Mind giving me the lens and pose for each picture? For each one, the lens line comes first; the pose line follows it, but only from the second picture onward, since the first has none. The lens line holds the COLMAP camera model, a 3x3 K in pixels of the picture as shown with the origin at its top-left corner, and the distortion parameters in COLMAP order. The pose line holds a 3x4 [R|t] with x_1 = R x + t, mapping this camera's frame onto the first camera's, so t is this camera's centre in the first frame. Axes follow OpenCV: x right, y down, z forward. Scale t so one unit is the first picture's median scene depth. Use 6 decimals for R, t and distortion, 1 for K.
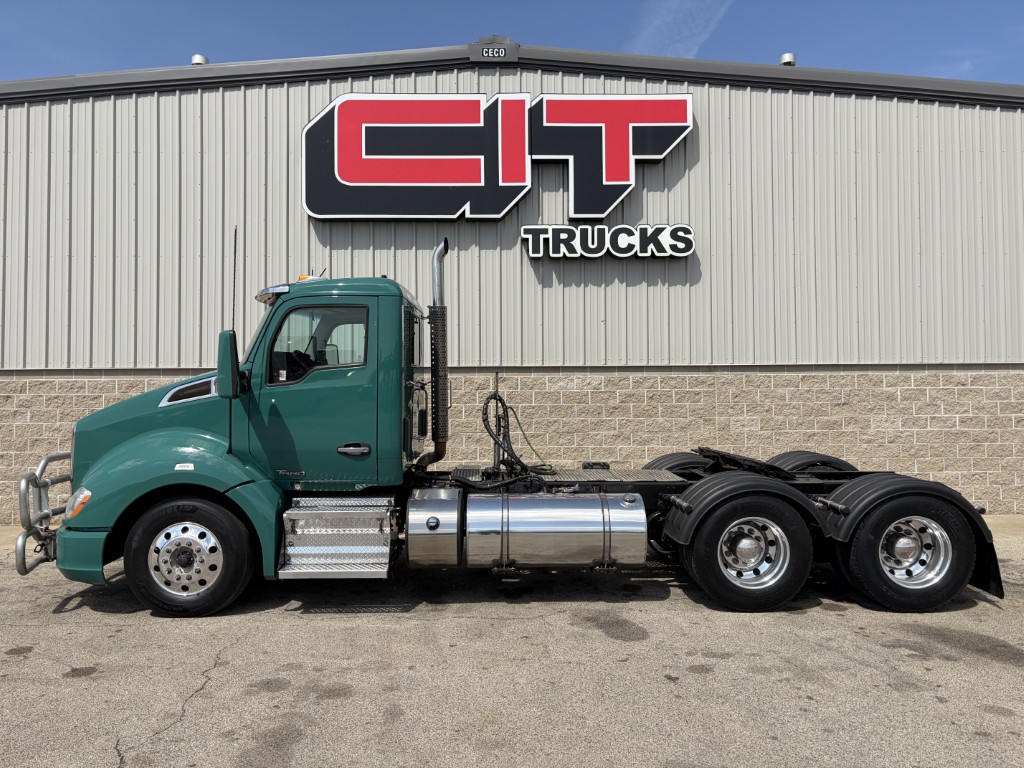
lens RADIAL K [[772.1, 0, 509.0], [0, 772.1, 384.2], [0, 0, 1]] dist [0.054189, -0.060449]
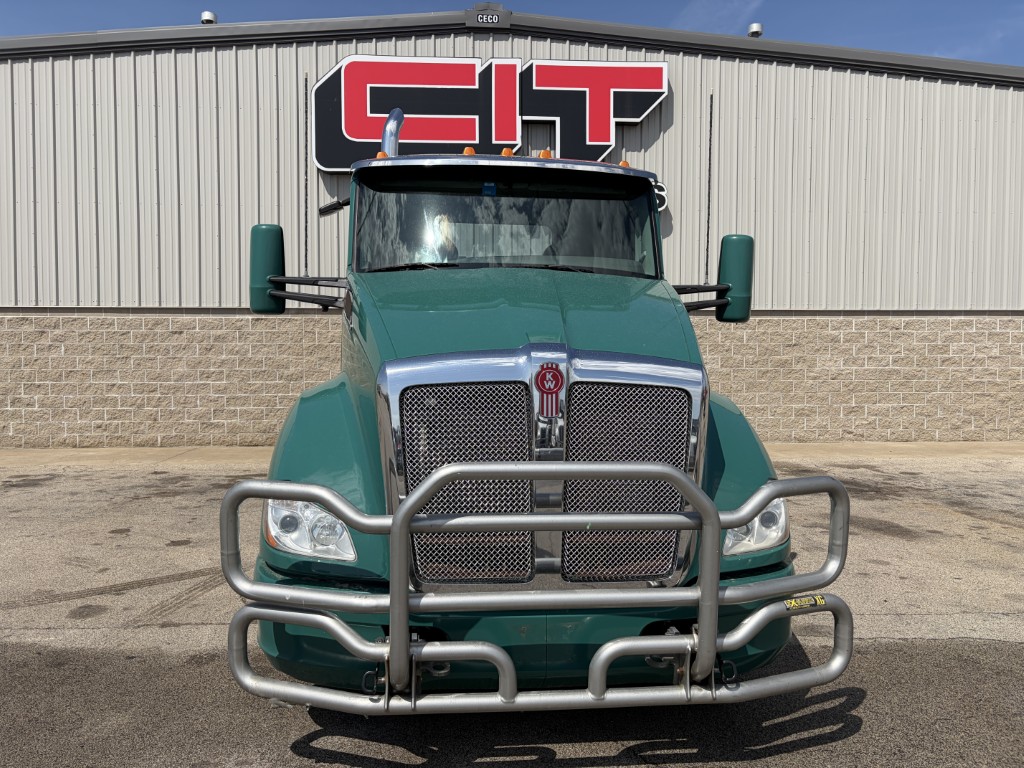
lens RADIAL K [[772.2, 0, 512.1], [0, 772.2, 381.9], [0, 0, 1]] dist [0.024132, -0.007857]
pose [[0.999196, 0.006000, 0.039635, -0.026033], [-0.008599, 0.997800, 0.065737, 0.008533], [-0.039153, -0.066025, 0.997050, -0.117613]]
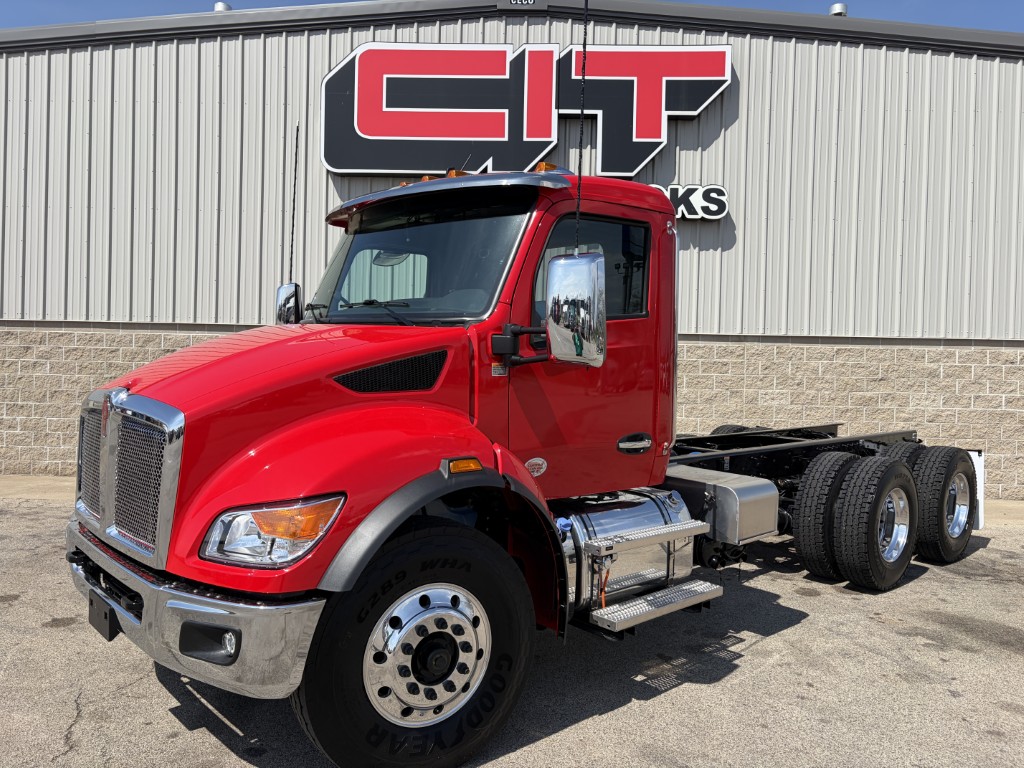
lens RADIAL K [[778.7, 0, 506.8], [0, 778.7, 384.3], [0, 0, 1]] dist [0.047774, -0.054934]
pose [[0.998257, 0.029471, -0.051124, 0.024740], [-0.027474, 0.998848, 0.039338, 0.006415], [0.052224, -0.037865, 0.997917, 0.022942]]
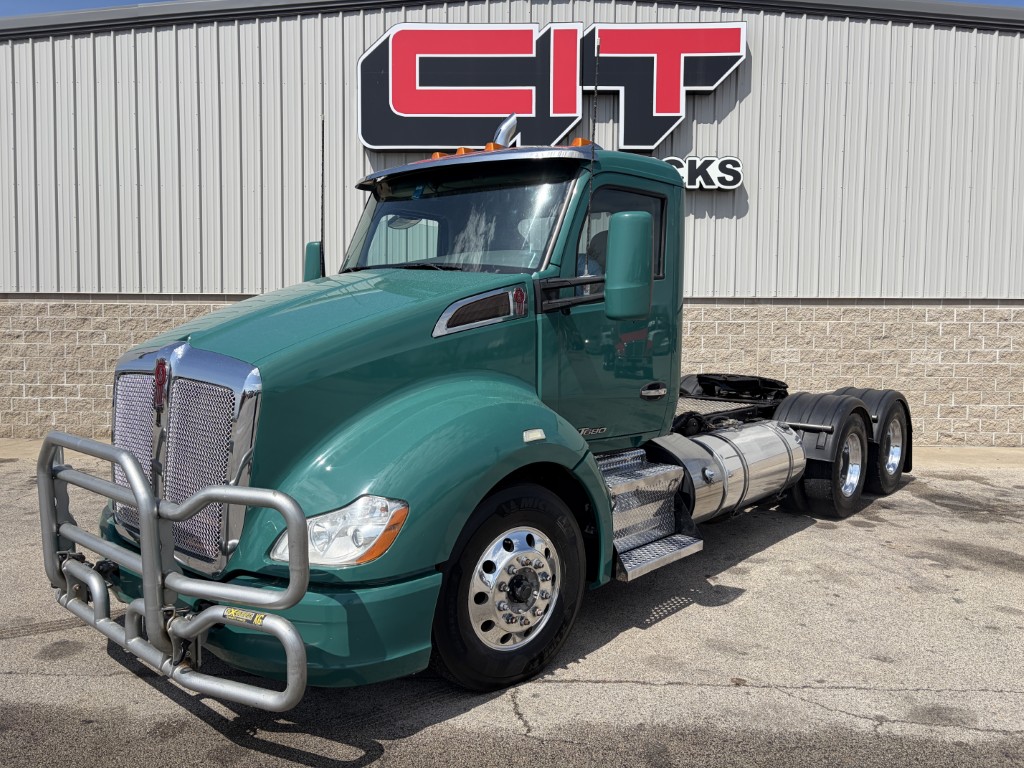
lens RADIAL K [[771.2, 0, 513.2], [0, 771.2, 381.7], [0, 0, 1]] dist [0.055261, -0.058485]
pose [[0.999088, 0.016515, -0.039385, -0.015025], [-0.013157, 0.996376, 0.084037, 0.004145], [0.040630, -0.083442, 0.995684, -0.041000]]
